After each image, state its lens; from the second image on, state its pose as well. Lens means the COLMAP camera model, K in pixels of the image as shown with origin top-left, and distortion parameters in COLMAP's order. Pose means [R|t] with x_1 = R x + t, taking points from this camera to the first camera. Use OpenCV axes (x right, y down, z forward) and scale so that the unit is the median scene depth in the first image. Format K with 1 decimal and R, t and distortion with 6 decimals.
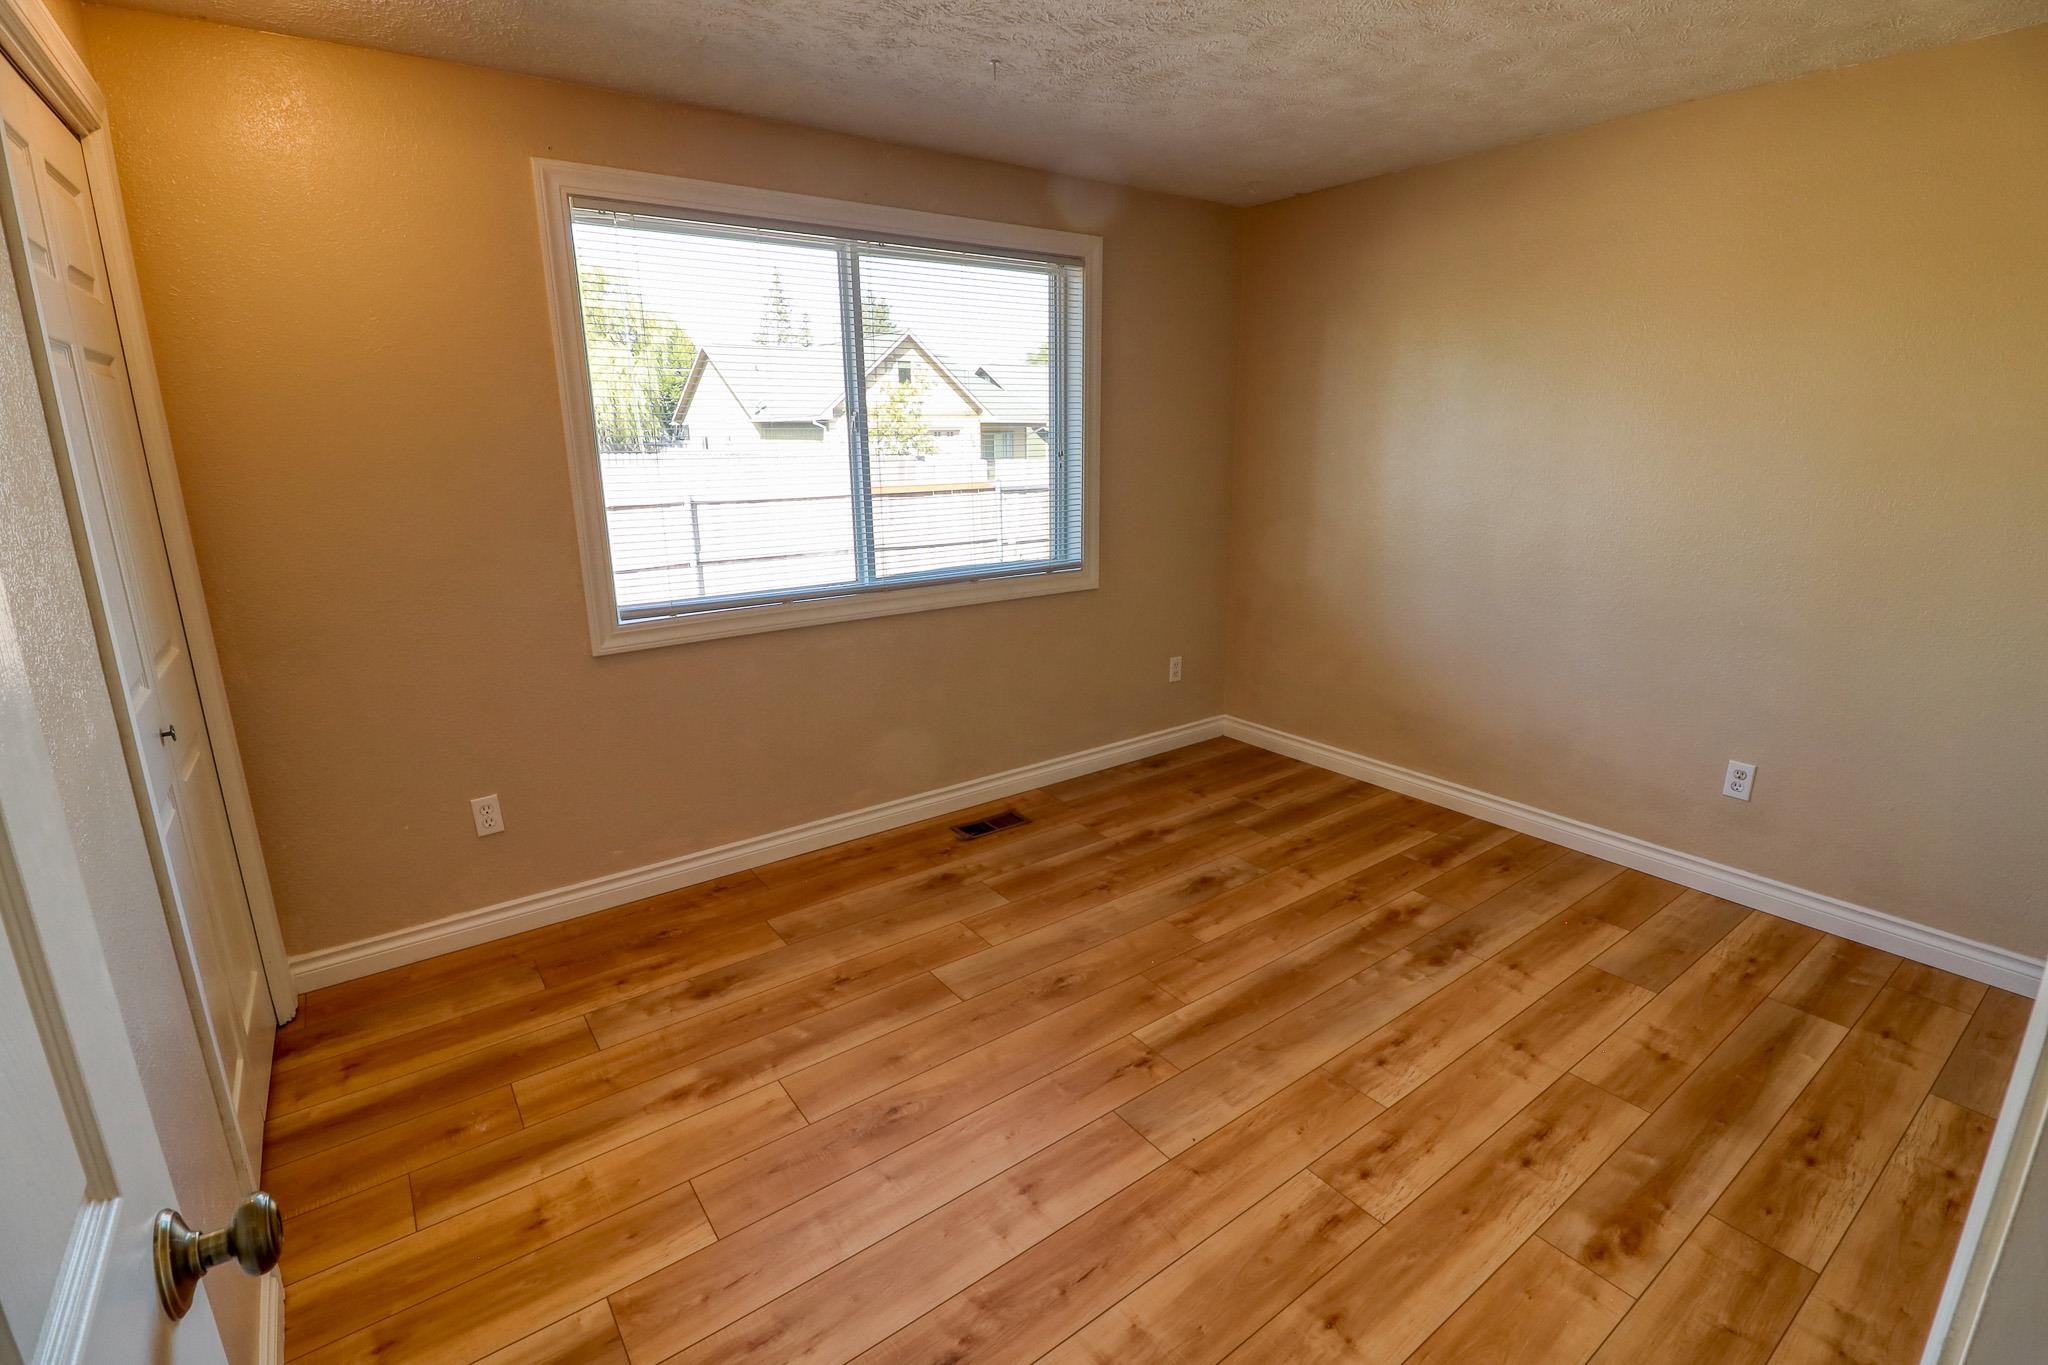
lens RADIAL K [[944.8, 0, 1034.1], [0, 944.8, 674.5], [0, 0, 1]] dist [0.002705, -0.014701]
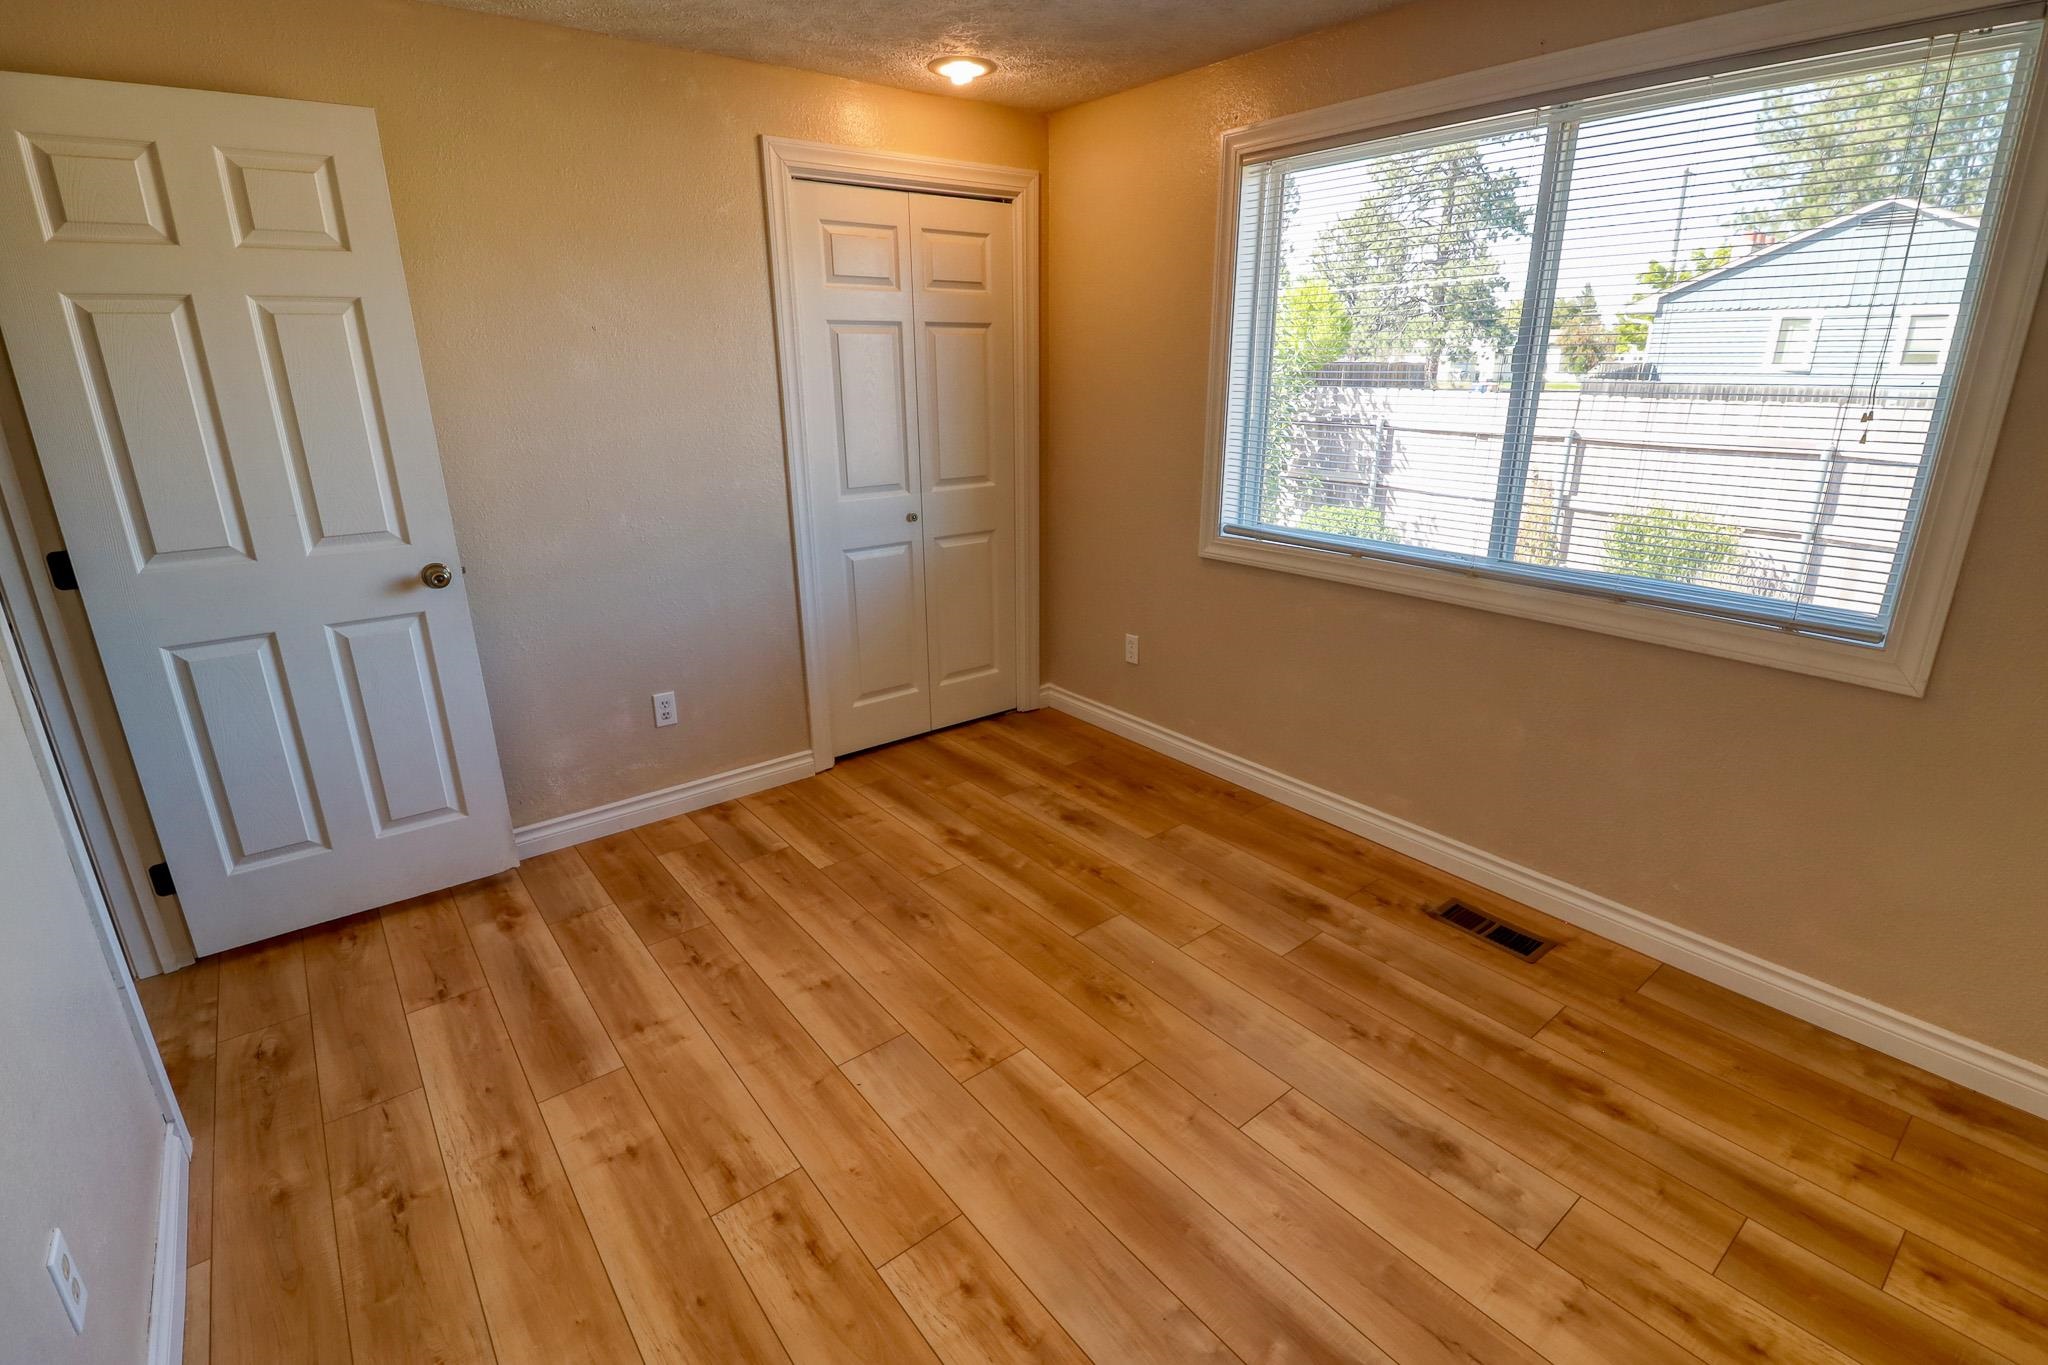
lens RADIAL K [[944.8, 0, 1034.1], [0, 944.8, 674.5], [0, 0, 1]] dist [0.002705, -0.014701]
pose [[0.037245, 0.318038, -0.947346, 0.752693], [-0.246739, 0.921579, 0.299687, -0.199249], [0.968366, 0.222586, 0.112797, 0.731699]]
